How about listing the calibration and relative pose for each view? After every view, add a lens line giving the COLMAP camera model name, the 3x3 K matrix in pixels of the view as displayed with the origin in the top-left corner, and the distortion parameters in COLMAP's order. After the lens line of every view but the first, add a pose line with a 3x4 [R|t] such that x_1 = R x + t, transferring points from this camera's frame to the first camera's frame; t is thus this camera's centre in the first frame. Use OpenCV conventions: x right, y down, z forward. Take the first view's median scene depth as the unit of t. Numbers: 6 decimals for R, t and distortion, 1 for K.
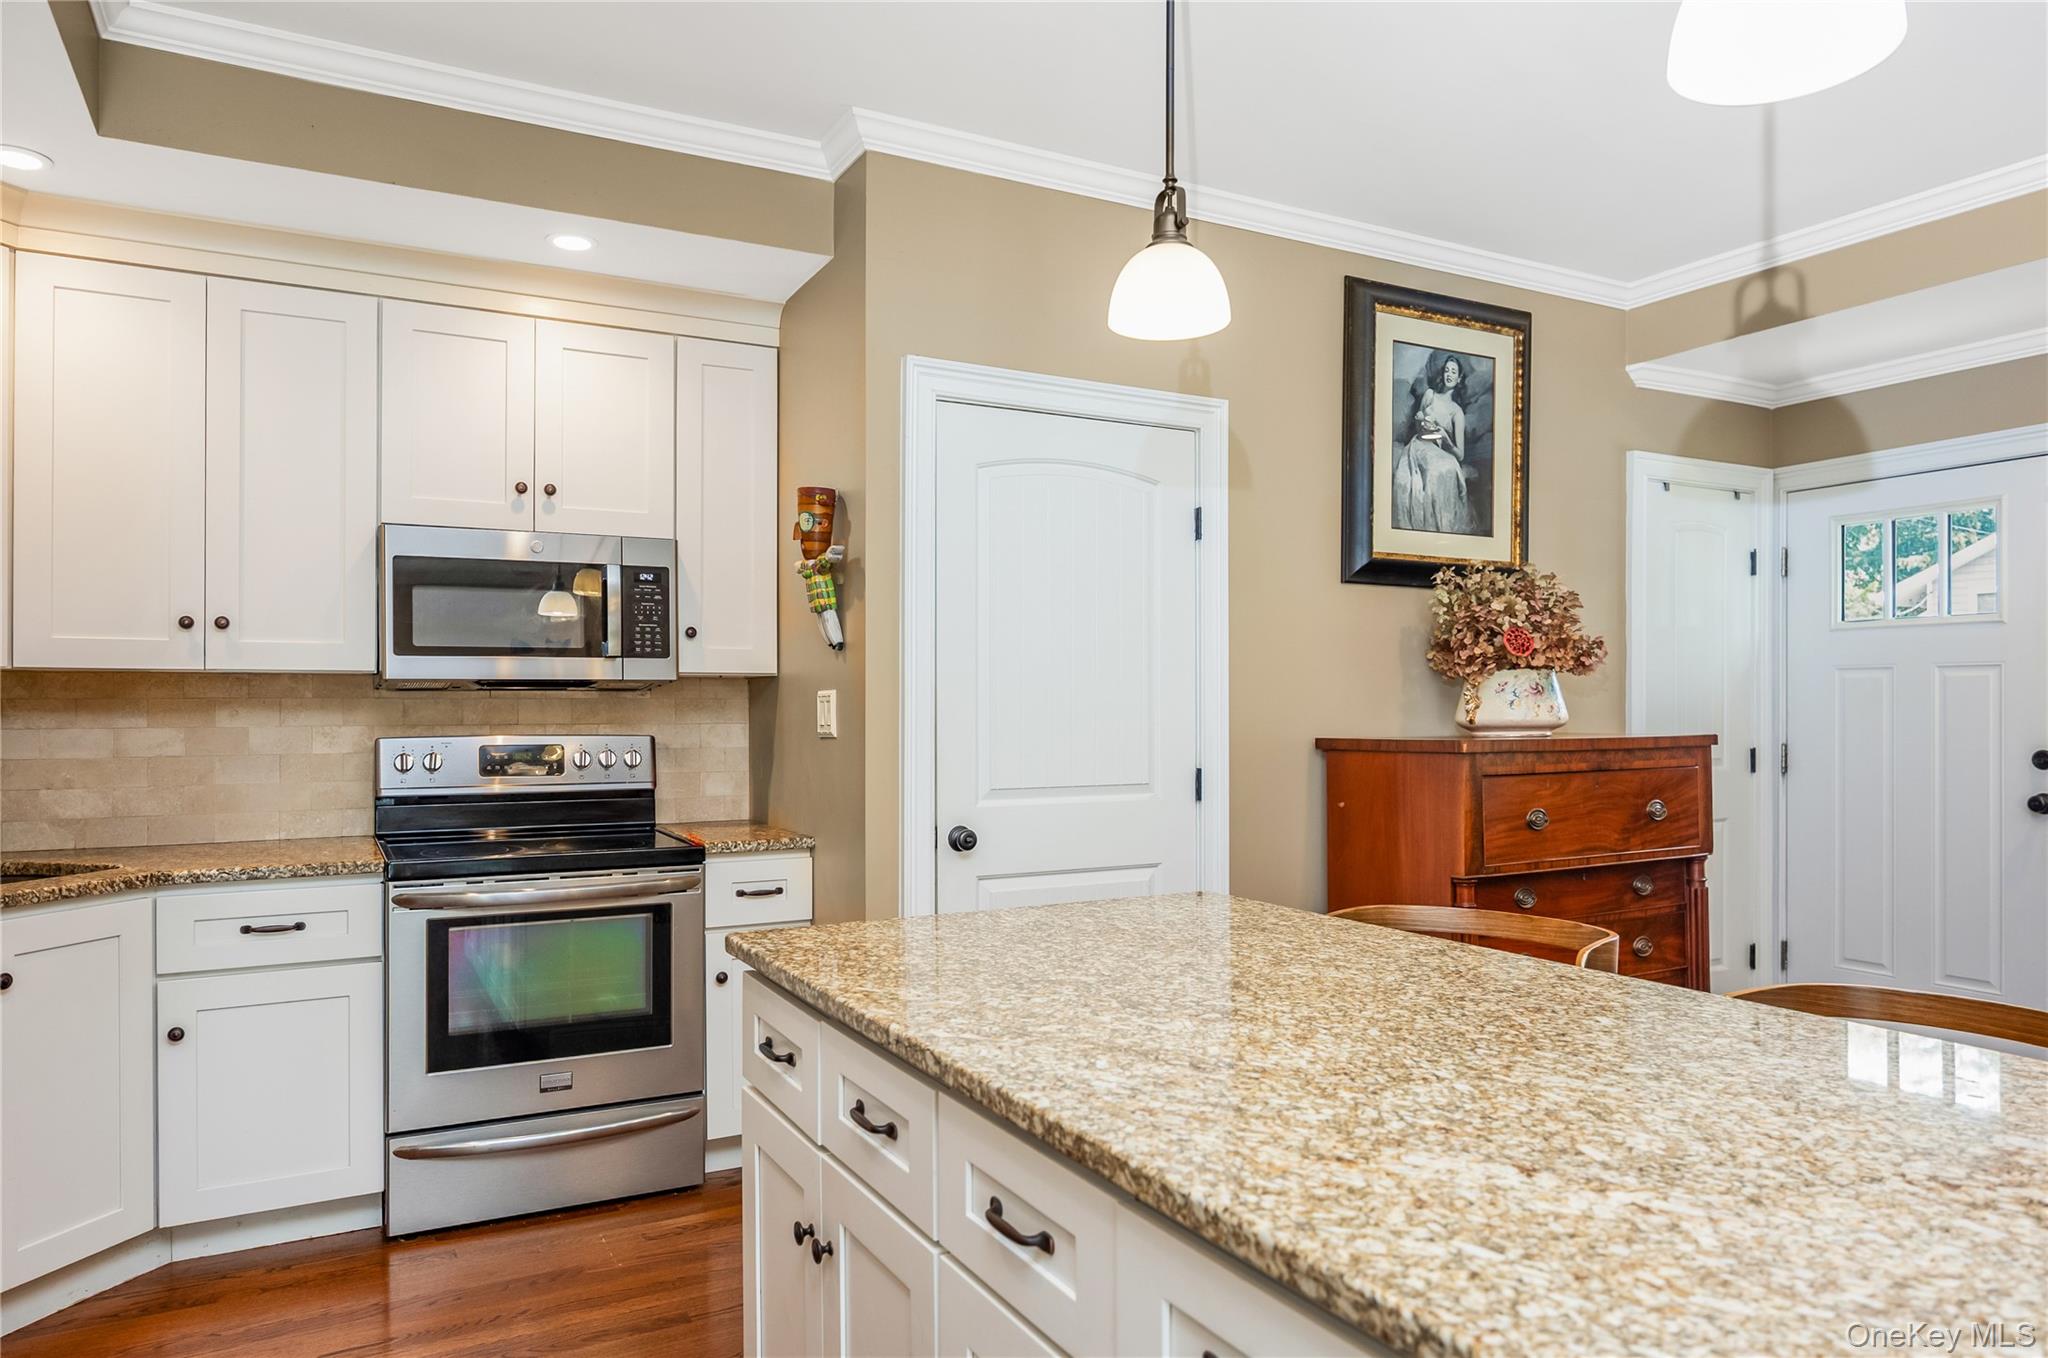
lens RADIAL K [[1364.9, 0, 1017.3], [0, 1364.9, 689.5], [0, 0, 1]] dist [0.007875, 0.000878]
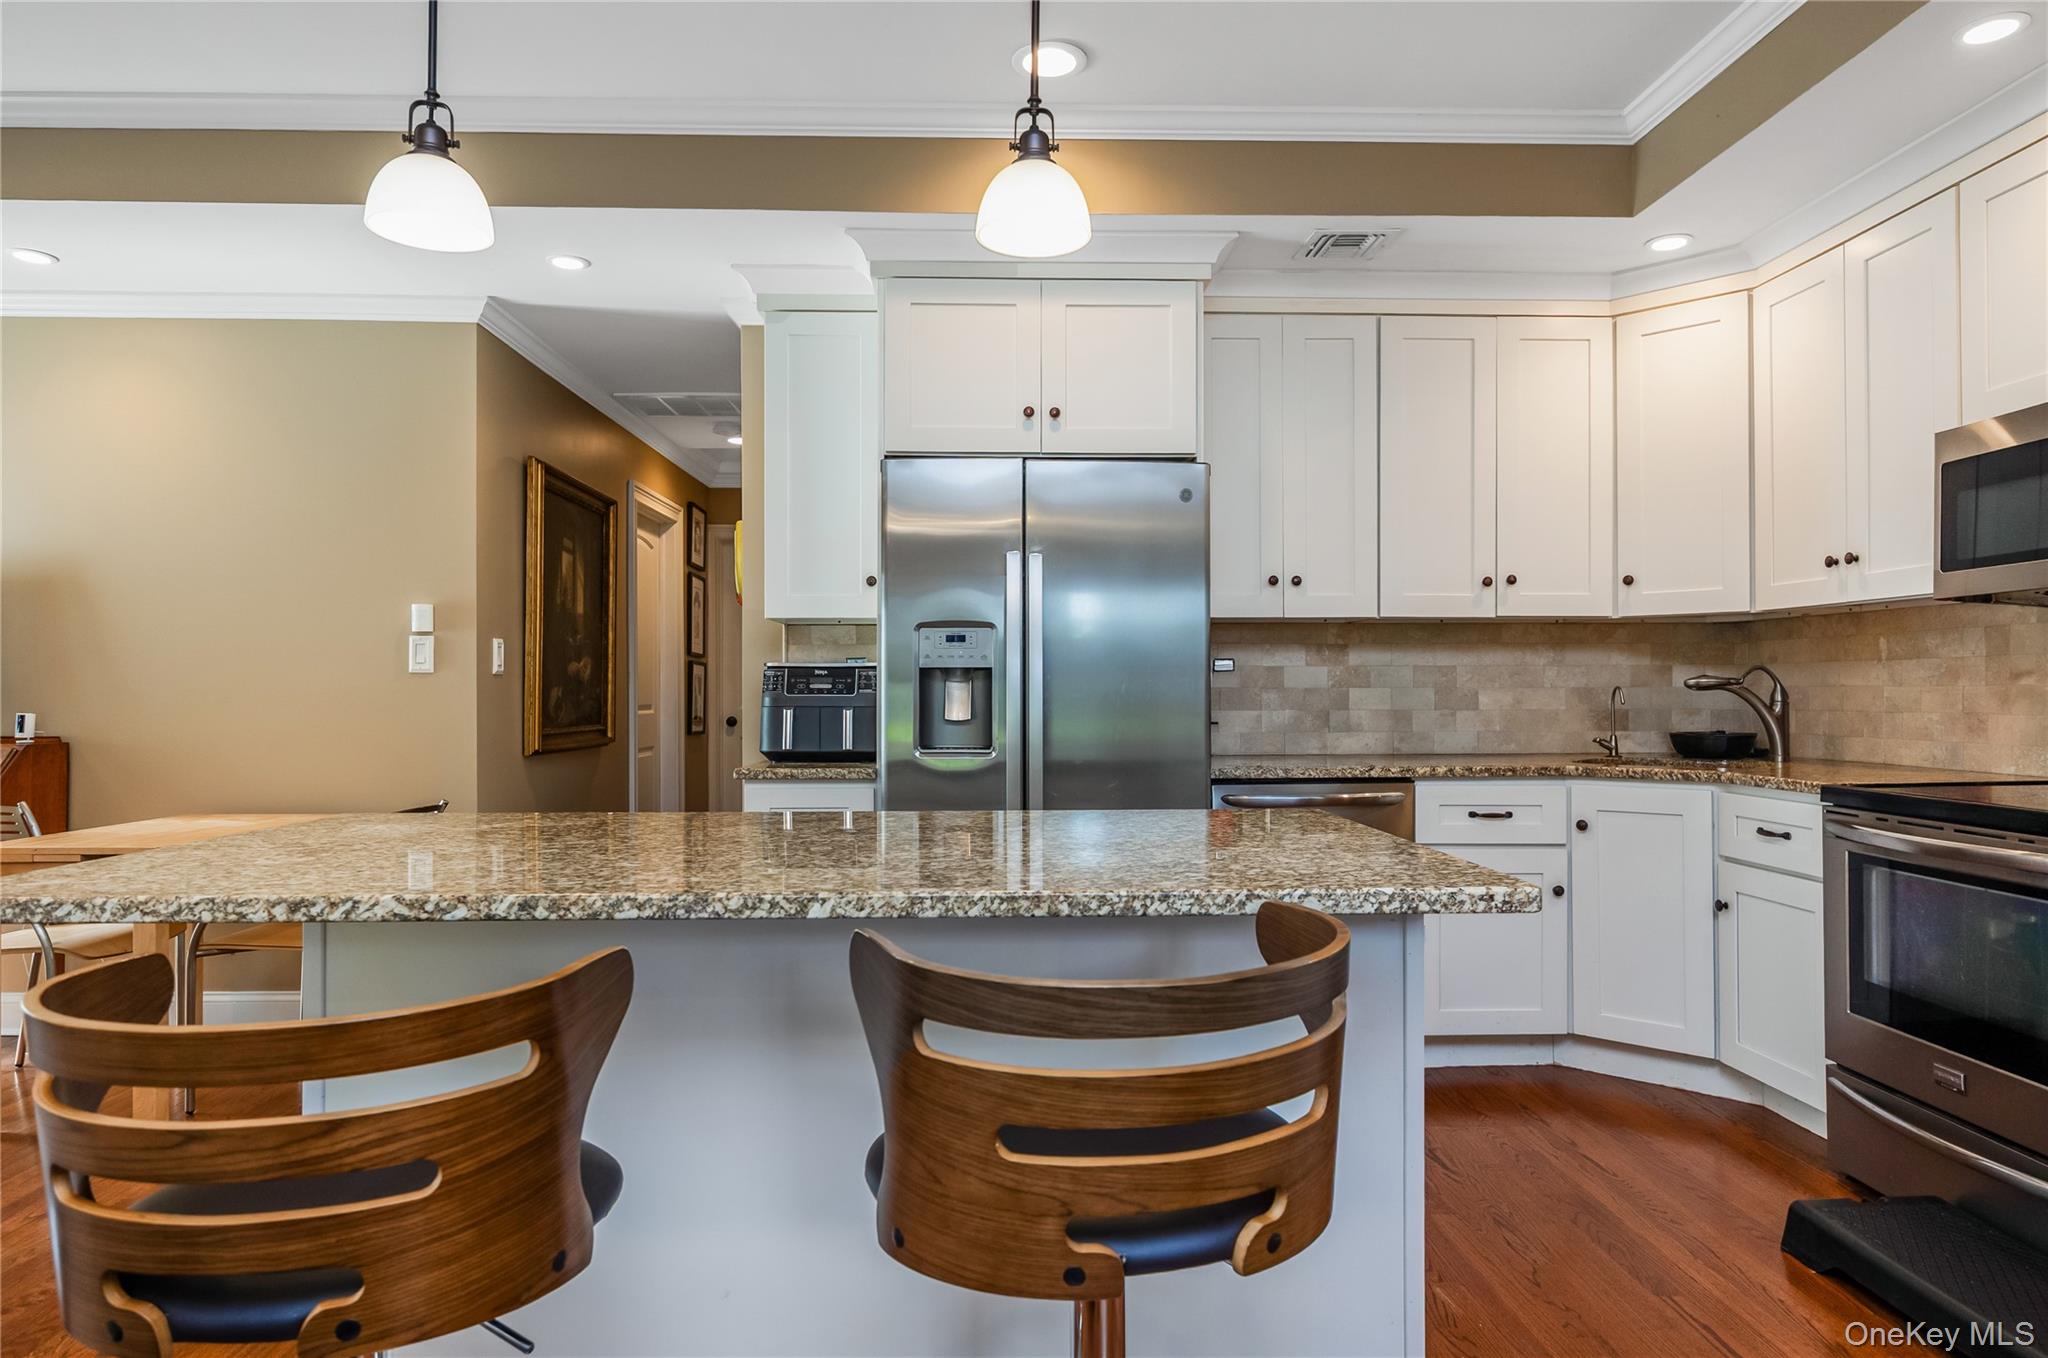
lens RADIAL K [[1199.2, 0, 1033.8], [0, 1199.2, 679.3], [0, 0, 1]] dist [-0.003958, -0.000057]
pose [[-0.426802, -0.007083, -0.904317, 0.446832], [0.012451, 0.999829, -0.013708, 0.041730], [0.904259, -0.017110, -0.426641, 0.660383]]
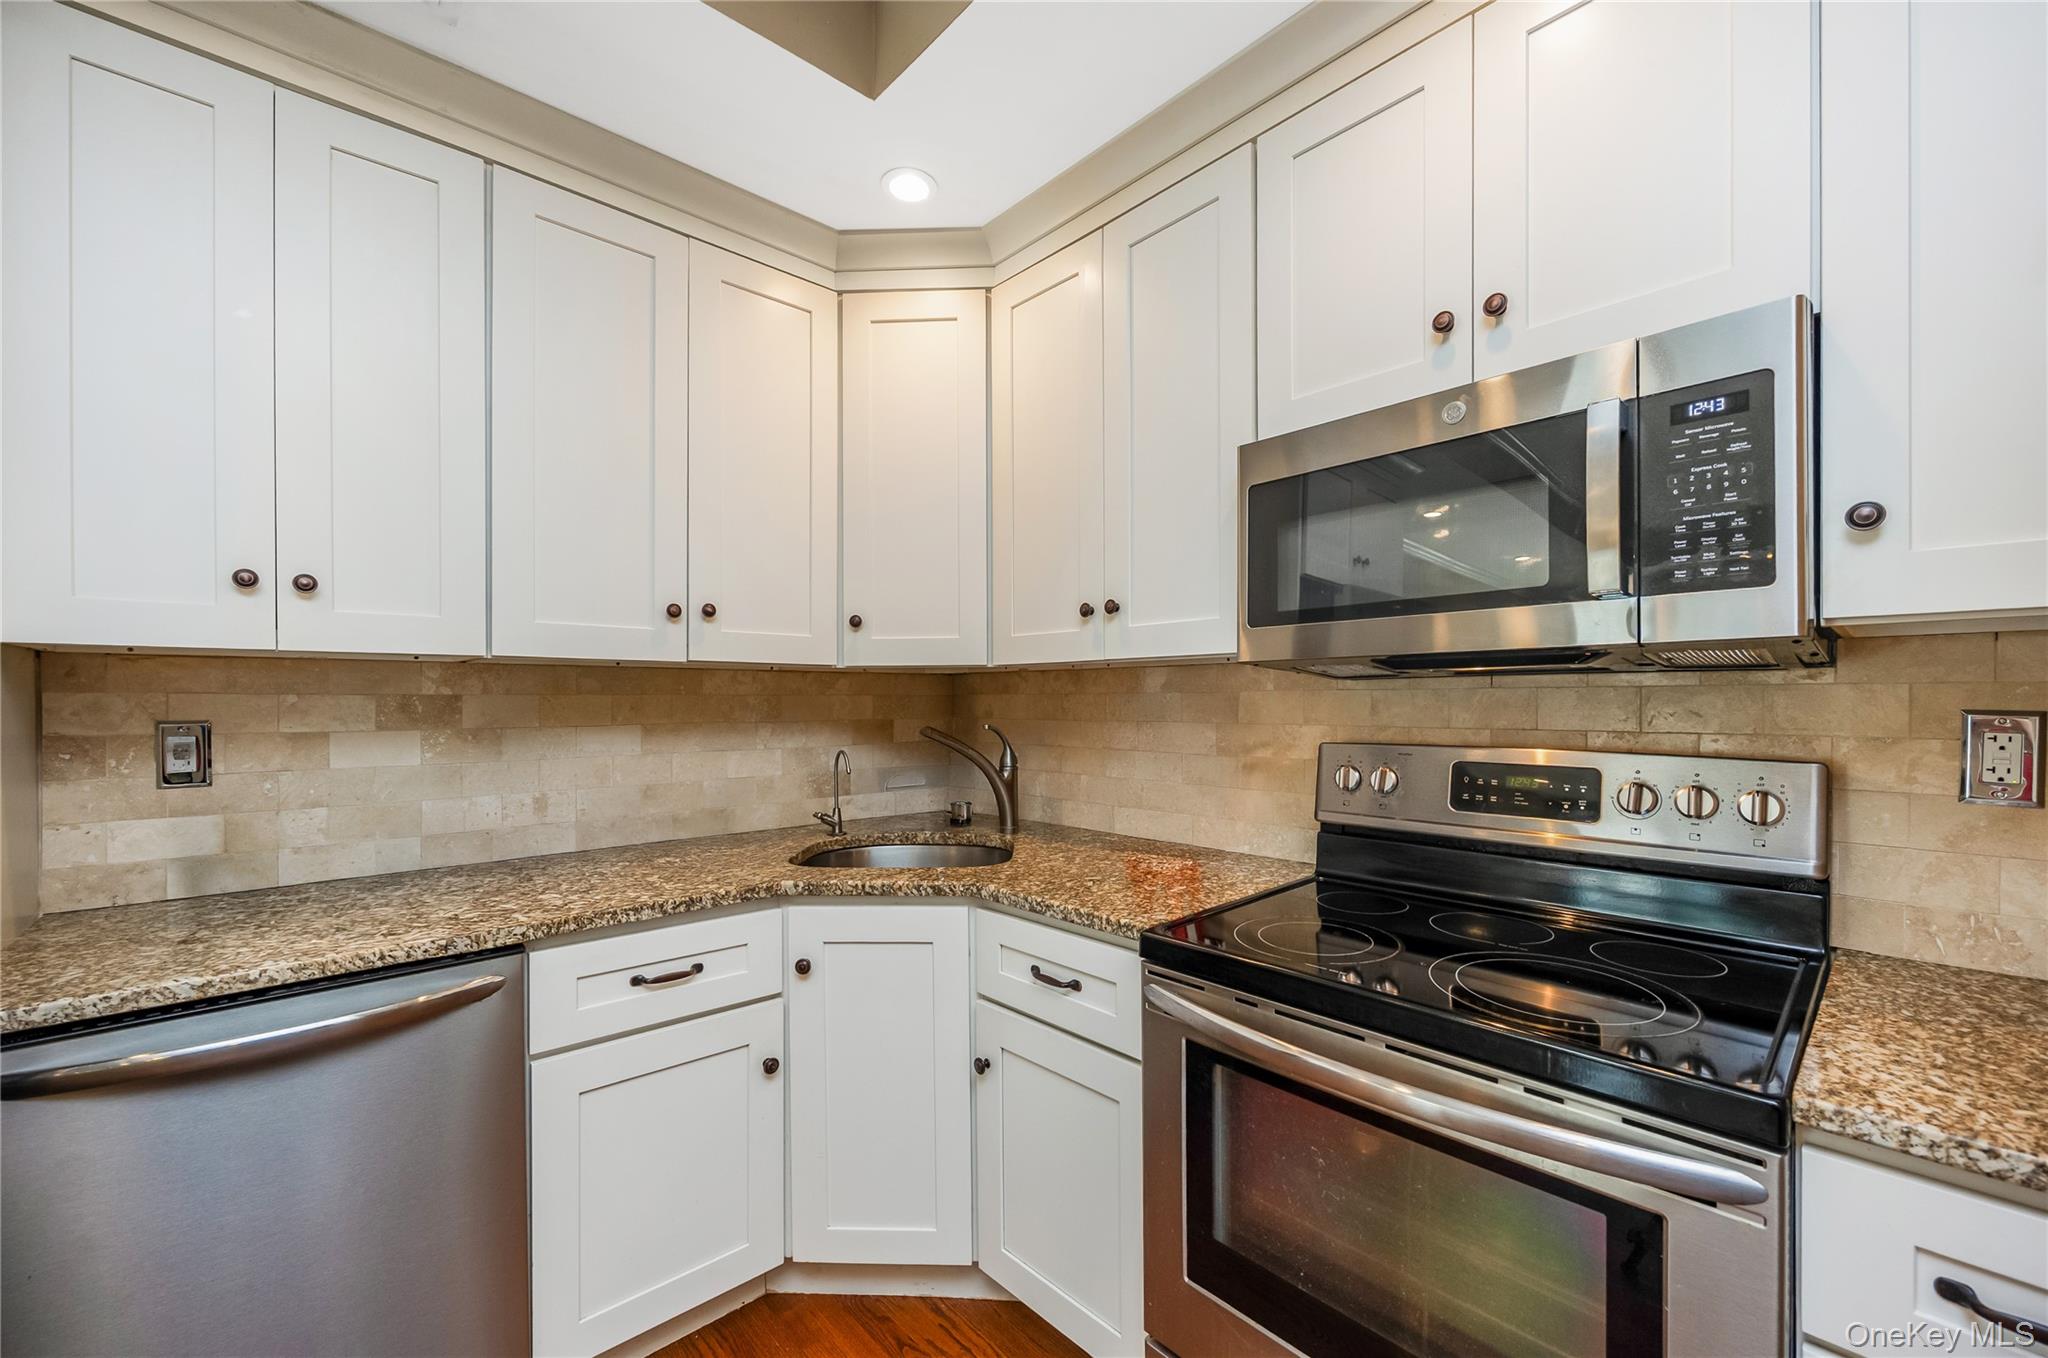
lens RADIAL K [[803.1, 0, 1018.9], [0, 803.1, 700.5], [0, 0, 1]] dist [0.000150, 0.000065]
pose [[0.257987, 0.000417, -0.966148, -0.071471], [0.014571, 0.999885, 0.004323, 0.007015], [0.966039, -0.015193, 0.257951, 0.650428]]
